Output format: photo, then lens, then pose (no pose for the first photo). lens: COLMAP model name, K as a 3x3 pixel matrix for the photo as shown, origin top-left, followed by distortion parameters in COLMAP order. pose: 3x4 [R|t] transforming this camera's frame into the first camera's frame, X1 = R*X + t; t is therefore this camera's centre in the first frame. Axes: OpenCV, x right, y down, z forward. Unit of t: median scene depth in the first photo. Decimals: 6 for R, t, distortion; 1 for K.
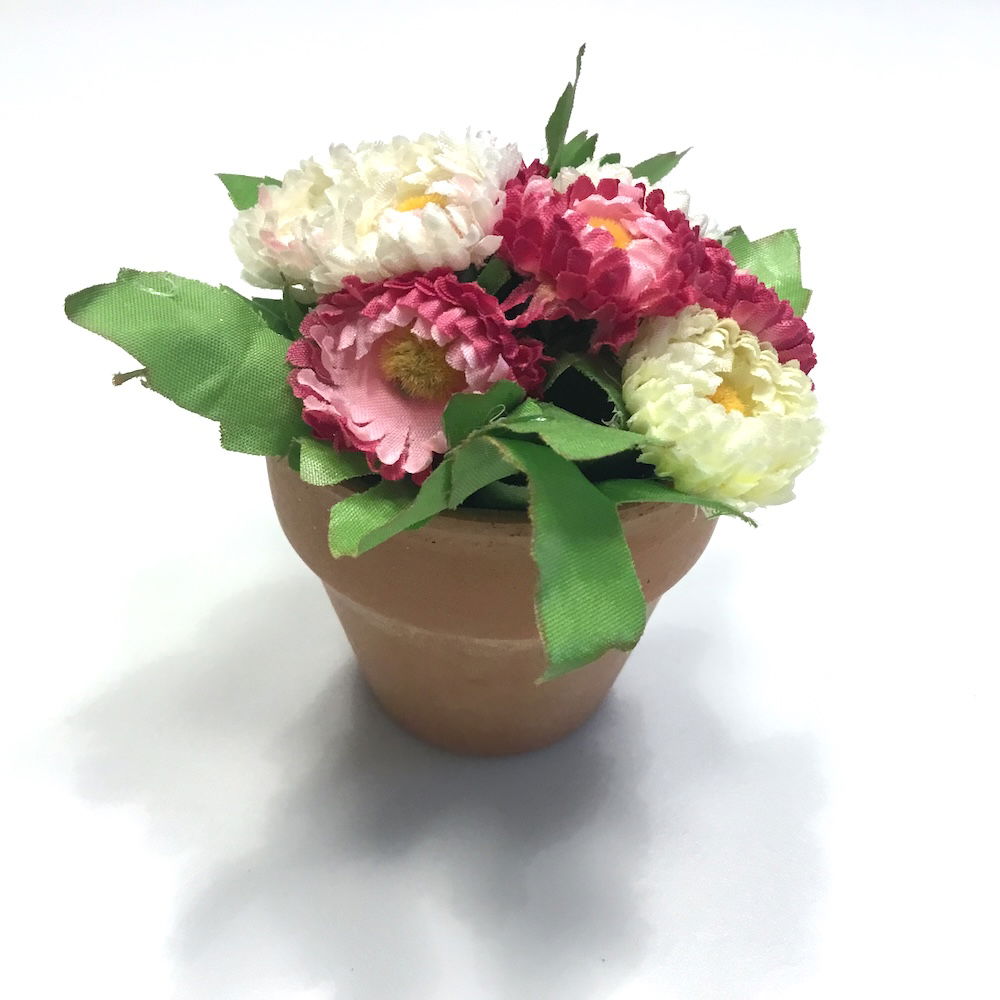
lens RADIAL K [[1322.4, 0, 500.0], [0, 1322.4, 500.0], [0, 0, 1]] dist [0.105604, 0.039229]
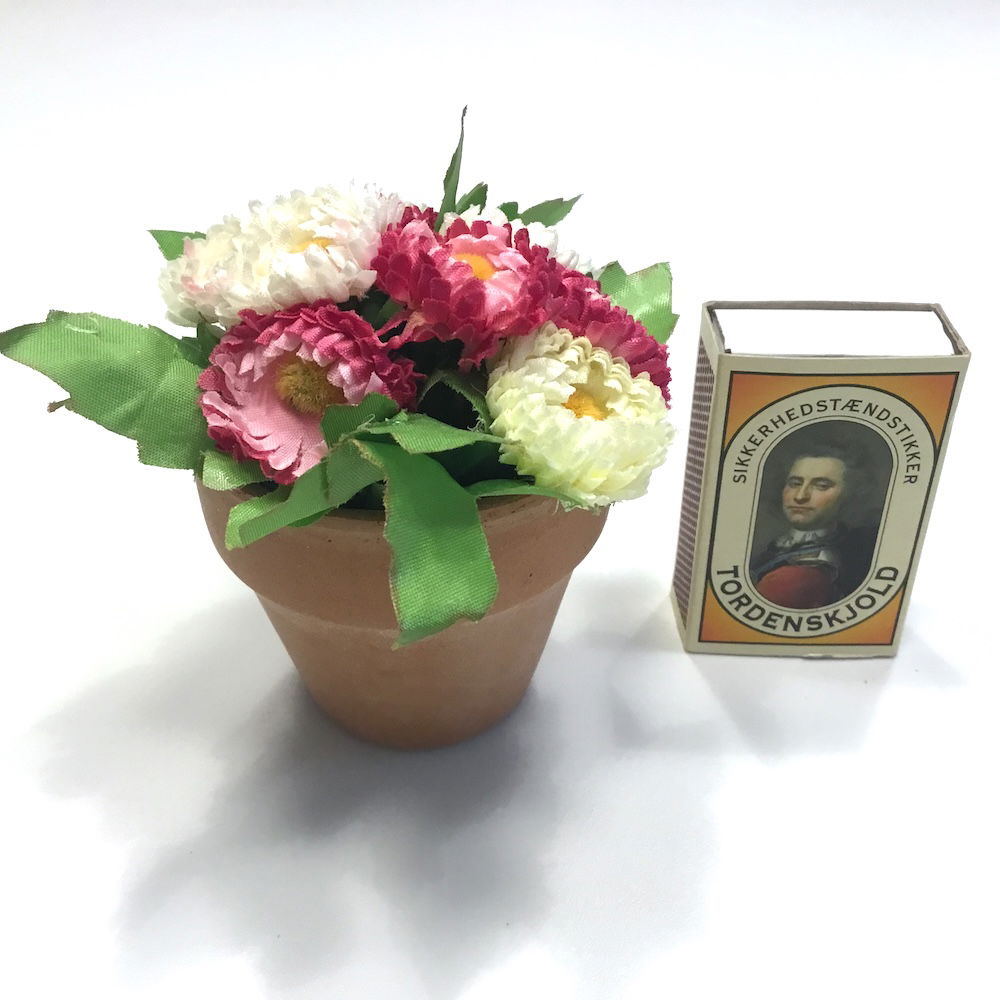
lens RADIAL K [[1322.4, 0, 500.0], [0, 1322.4, 500.0], [0, 0, 1]] dist [0.105604, 0.039229]
pose [[0.998911, -0.029736, -0.035962, 0.141794], [0.027929, 0.998371, -0.049761, 0.059200], [0.037383, 0.048702, 0.998114, -0.134238]]
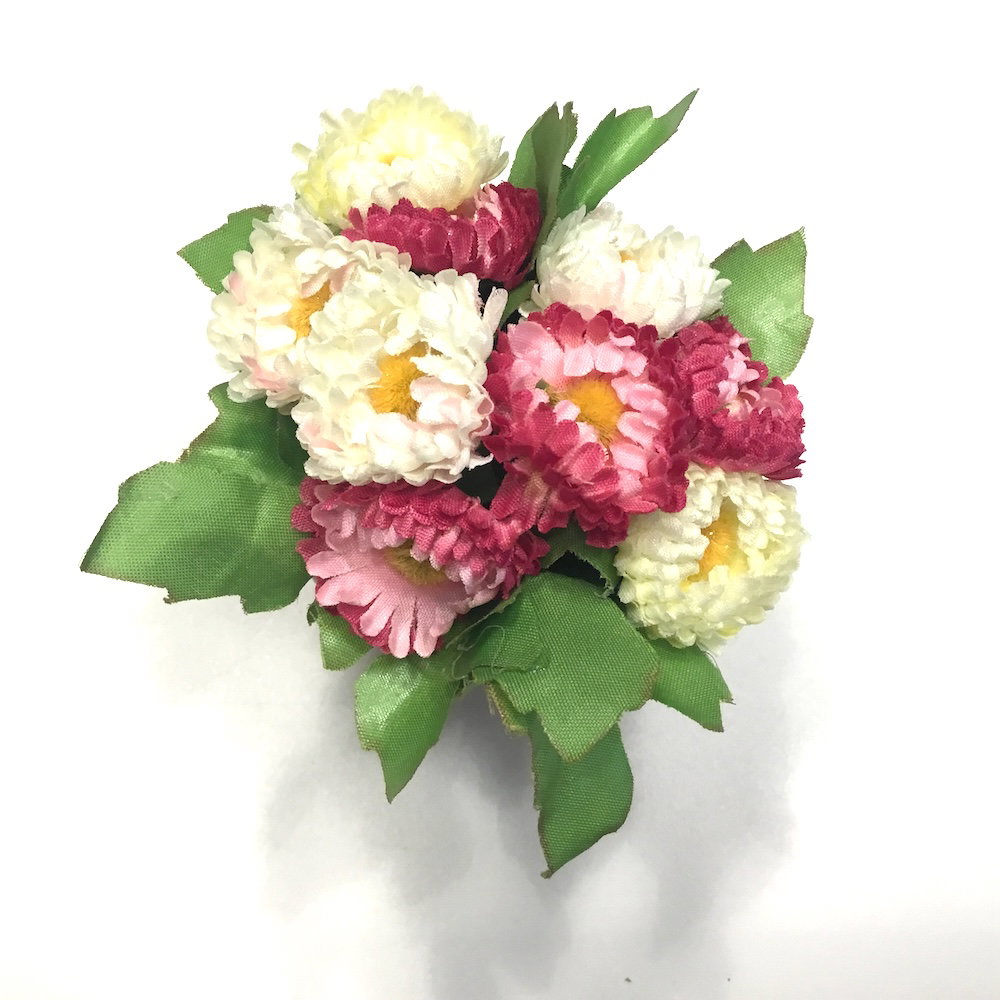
lens RADIAL K [[1322.4, 0, 500.0], [0, 1322.4, 500.0], [0, 0, 1]] dist [0.105604, 0.039229]
pose [[0.998554, -0.048096, -0.024014, 0.029652], [0.053165, 0.817436, 0.573561, -0.730677], [-0.007956, -0.574009, 0.818811, 0.160868]]
